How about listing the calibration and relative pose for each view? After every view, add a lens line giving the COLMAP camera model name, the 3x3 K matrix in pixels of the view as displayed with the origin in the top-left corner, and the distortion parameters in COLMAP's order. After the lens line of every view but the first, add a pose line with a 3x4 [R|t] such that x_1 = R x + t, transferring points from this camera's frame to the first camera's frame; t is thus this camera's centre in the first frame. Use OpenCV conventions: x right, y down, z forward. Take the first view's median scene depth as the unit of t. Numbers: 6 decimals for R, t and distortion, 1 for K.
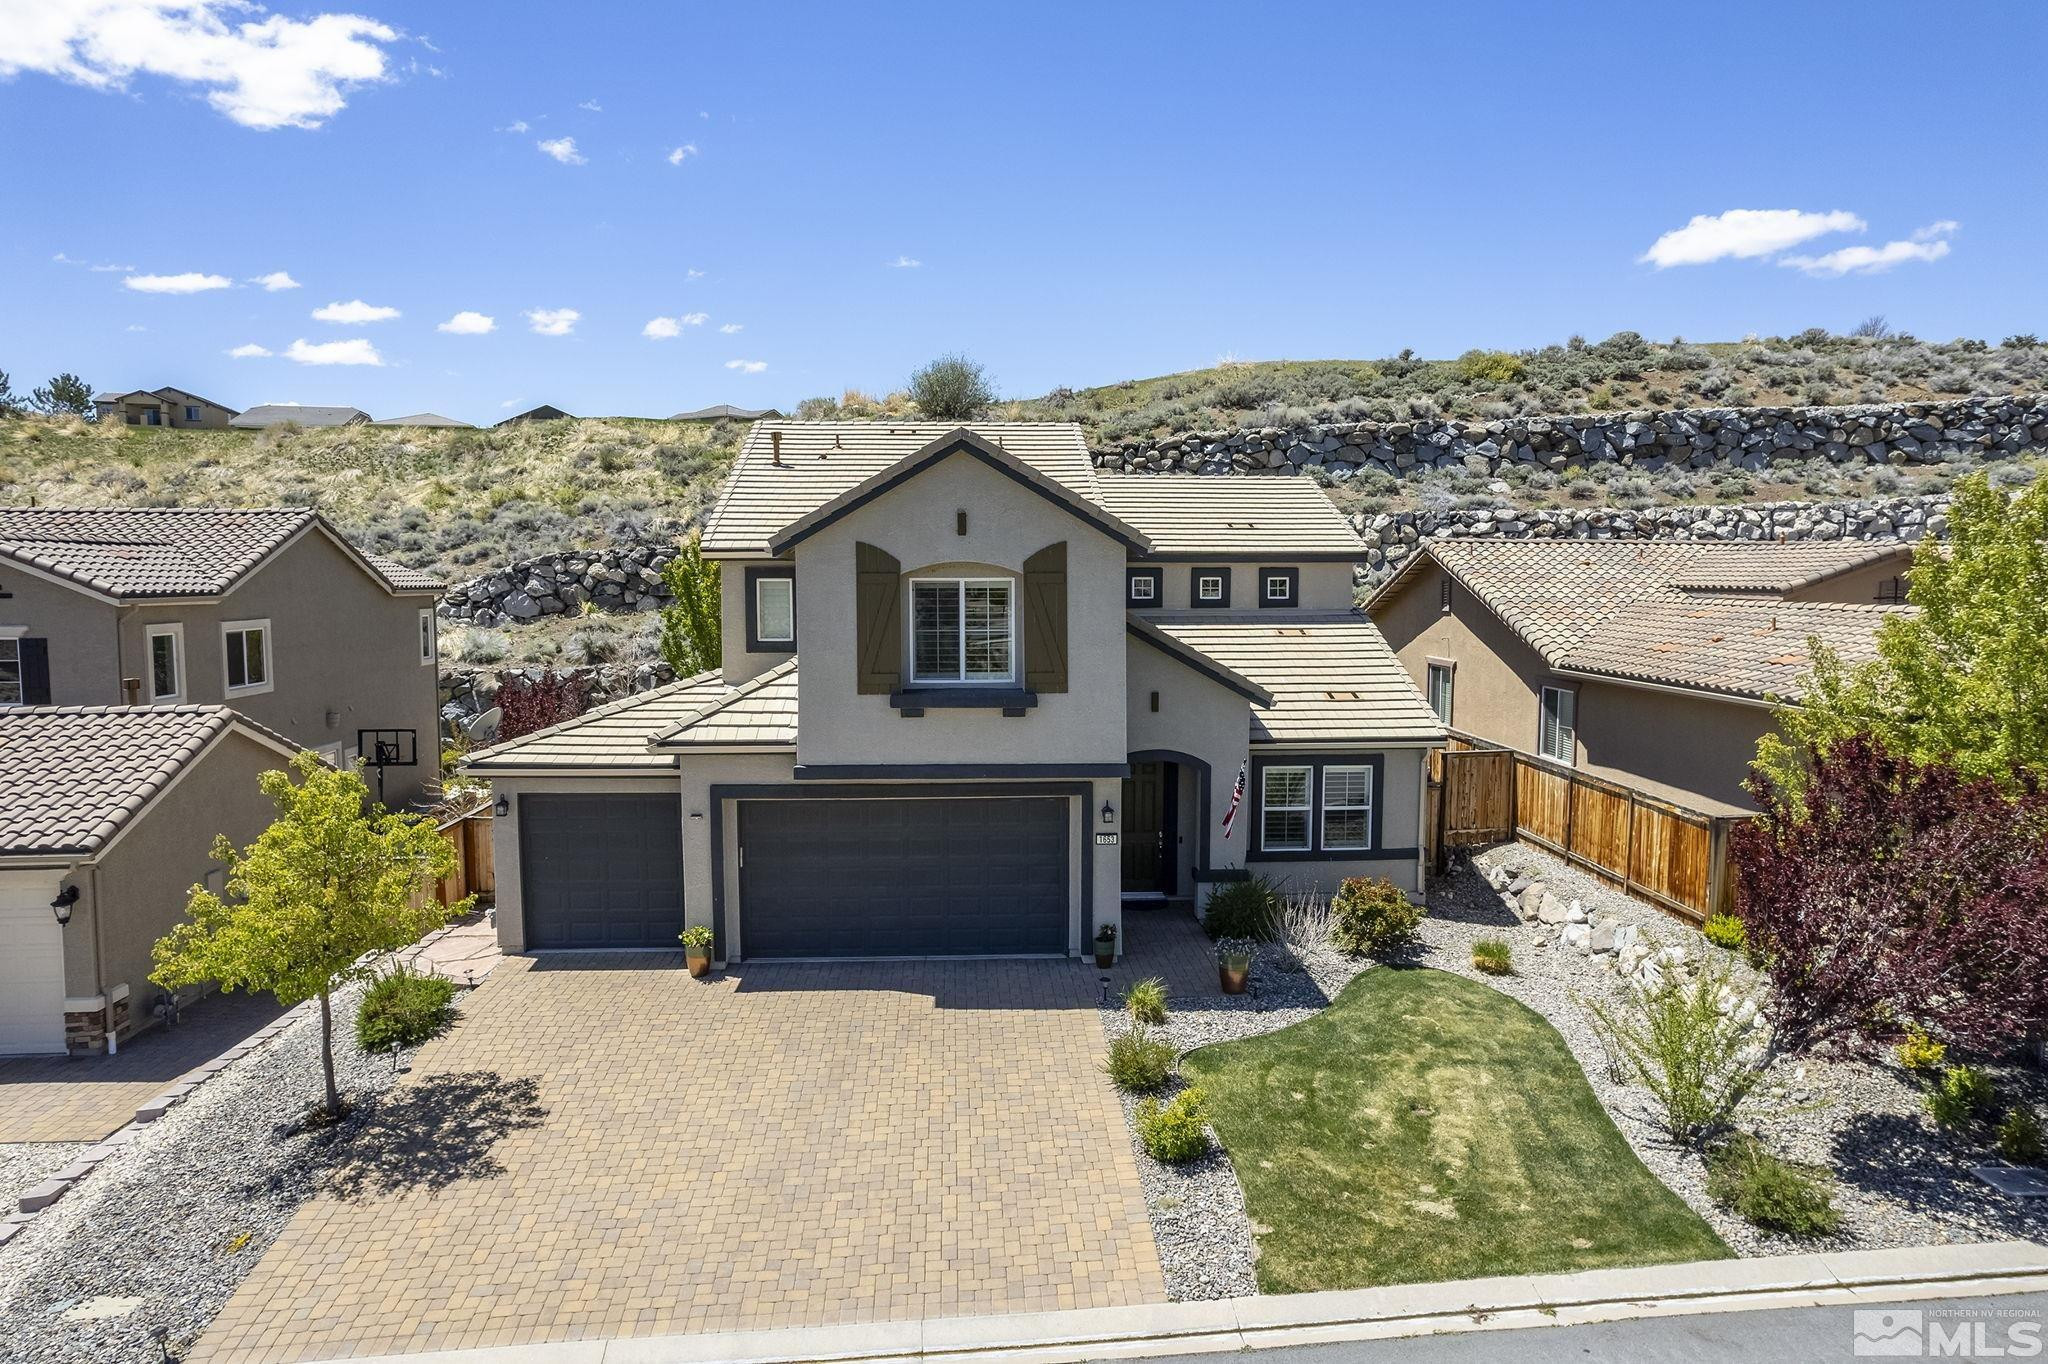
lens RADIAL K [[1317.8, 0, 1039.3], [0, 1317.8, 687.7], [0, 0, 1]] dist [-0.071016, 0.081391]
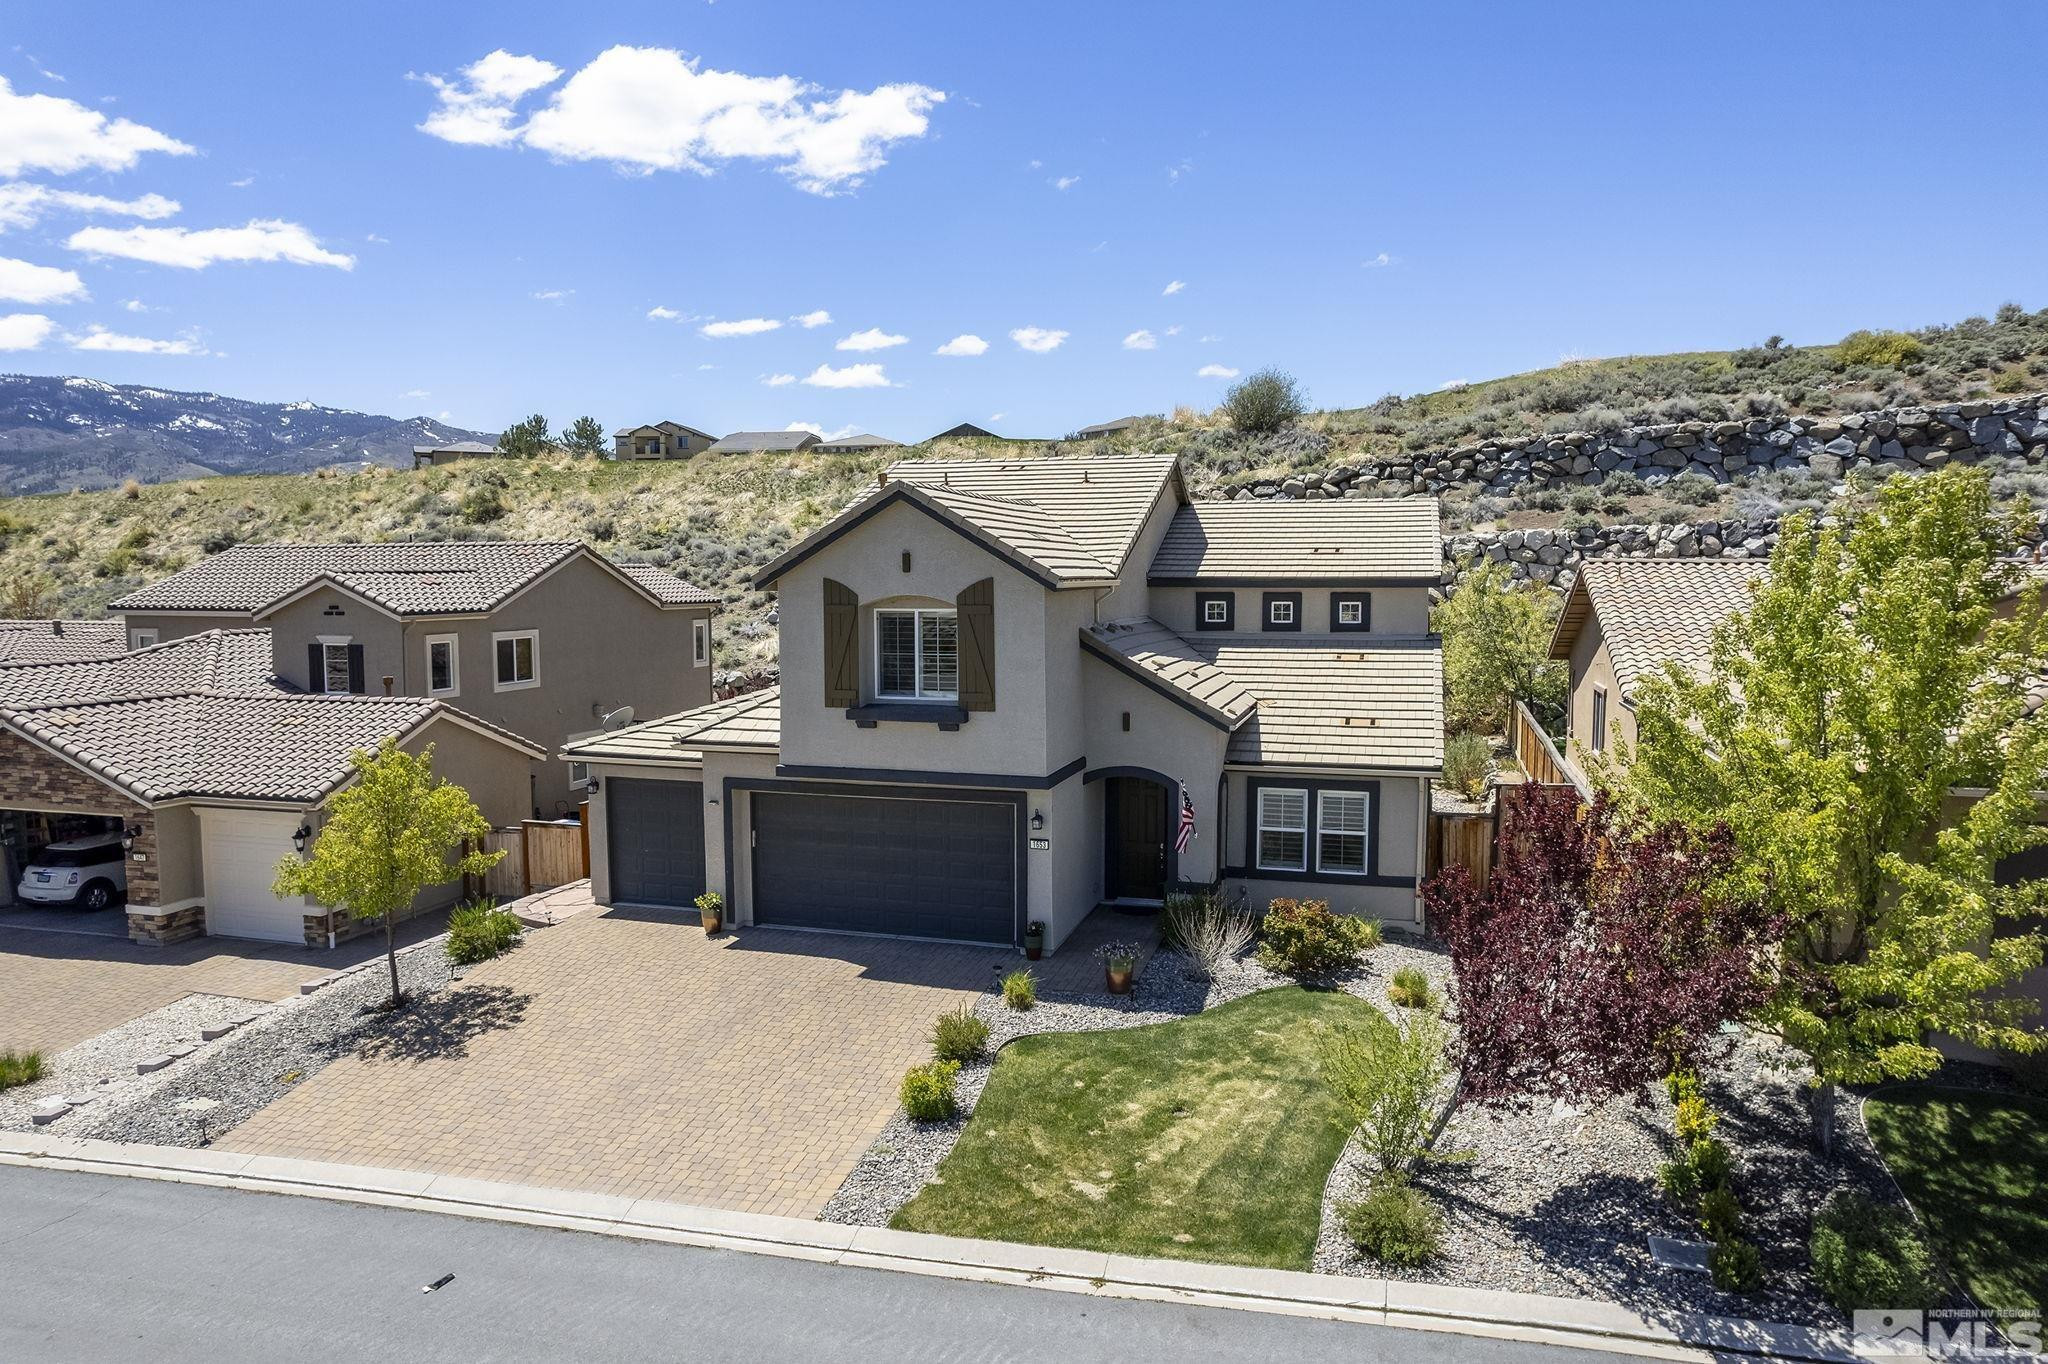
lens RADIAL K [[1317.8, 0, 1032.2], [0, 1317.8, 695.1], [0, 0, 1]] dist [-0.071016, 0.081391]
pose [[0.940208, 0.029796, -0.339294, 0.380844], [-0.028492, 0.999555, 0.008825, -0.018527], [0.339406, 0.001370, 0.940639, -0.041281]]
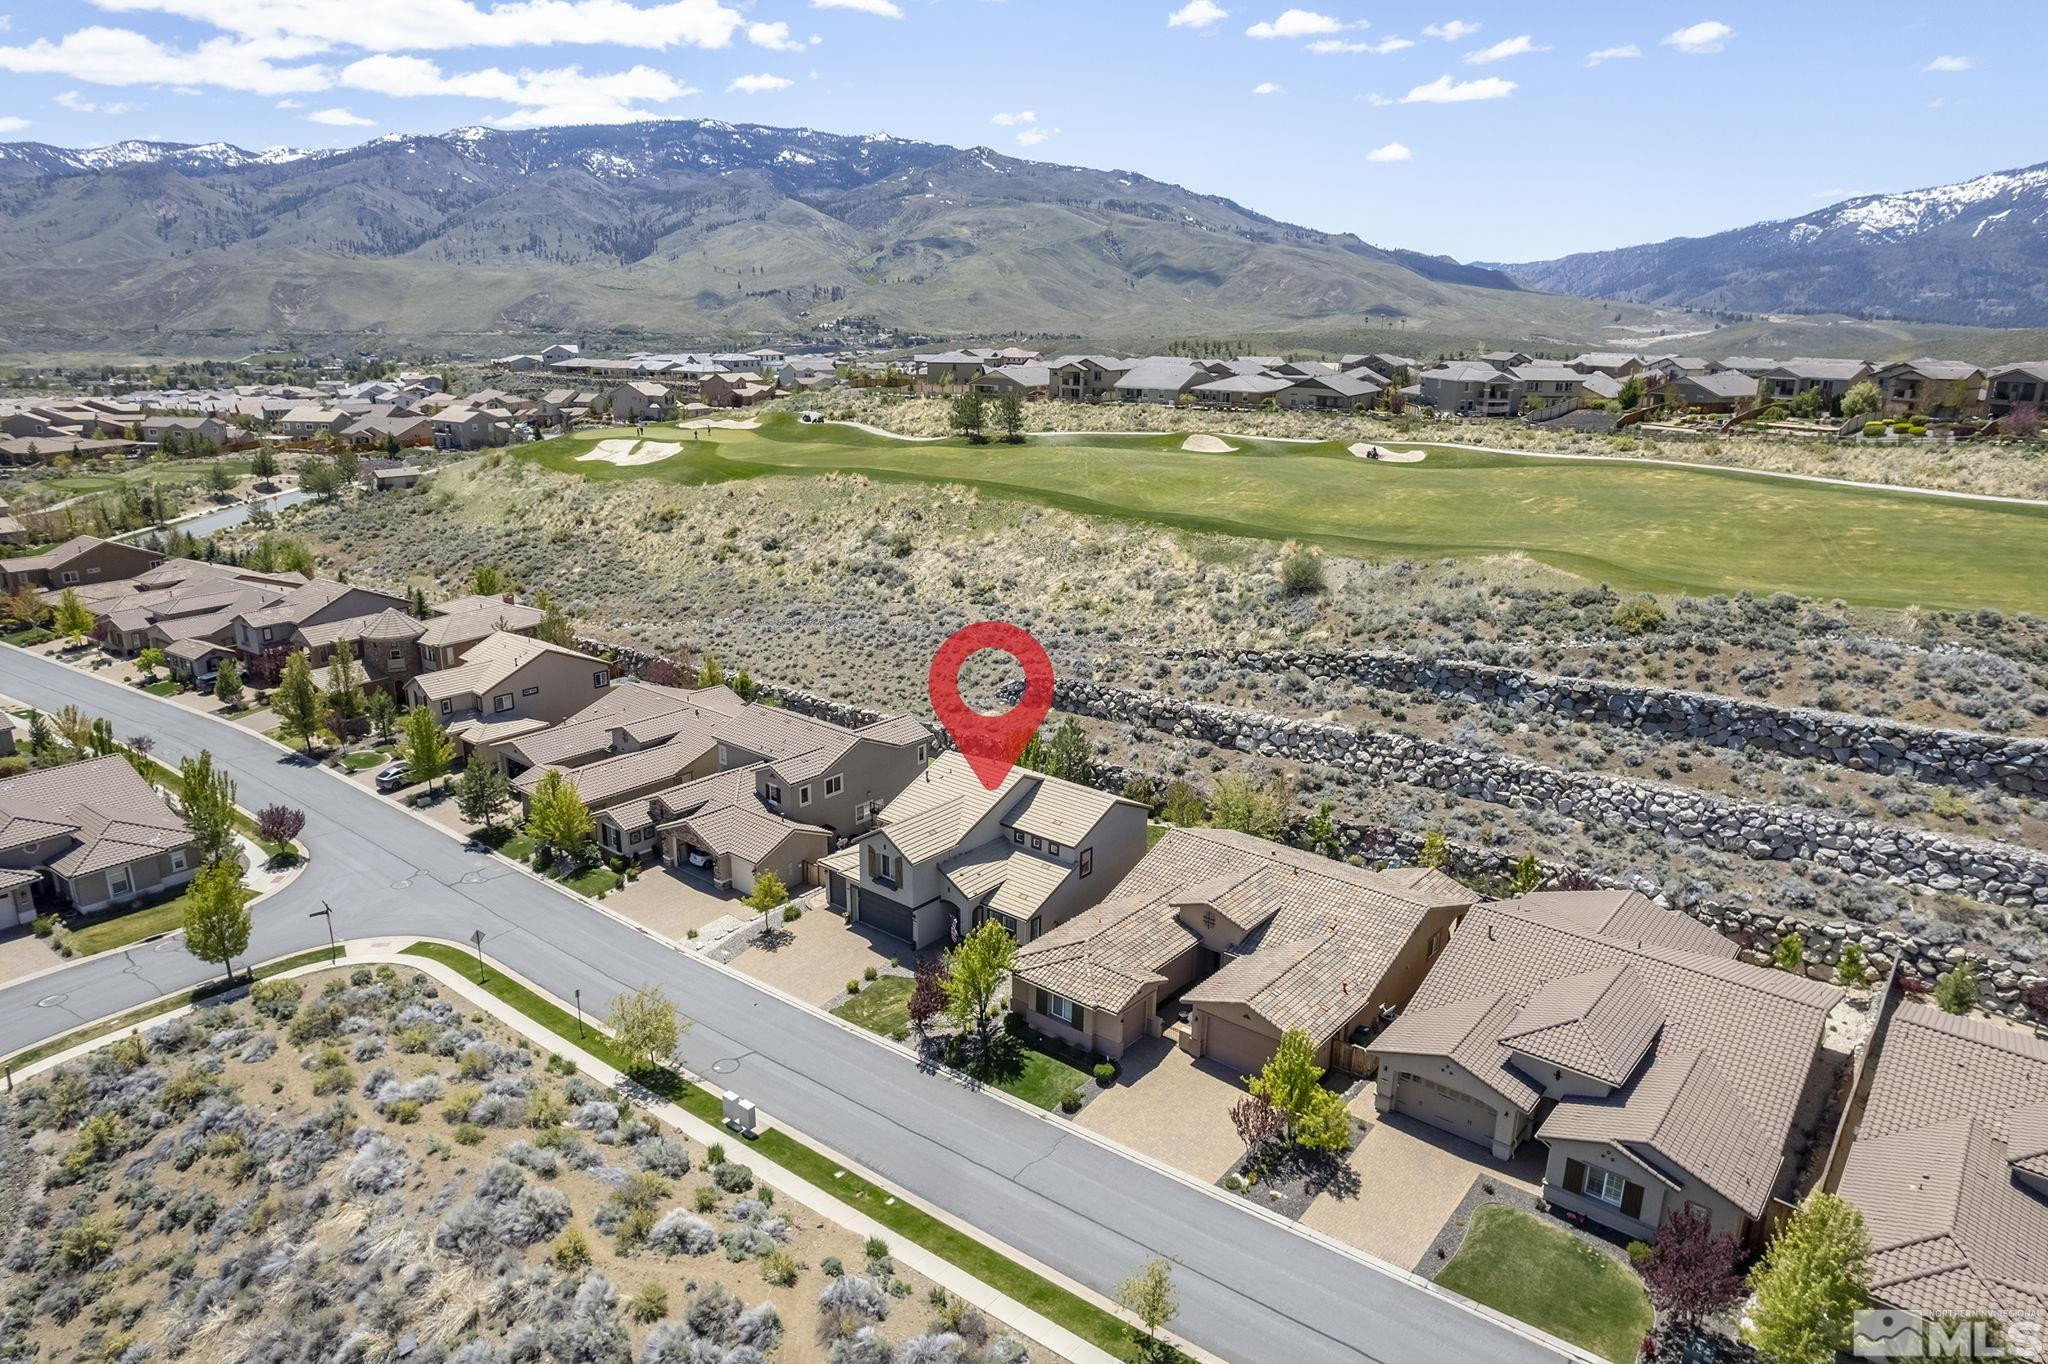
lens RADIAL K [[1327.1, 0, 1019.4], [0, 1327.1, 696.9], [0, 0, 1]] dist [-0.046583, 0.018548]
pose [[0.727206, 0.210493, -0.653348, 2.648827], [-0.072168, 0.969991, 0.232183, -1.448670], [0.682615, -0.121694, 0.720575, -1.580247]]
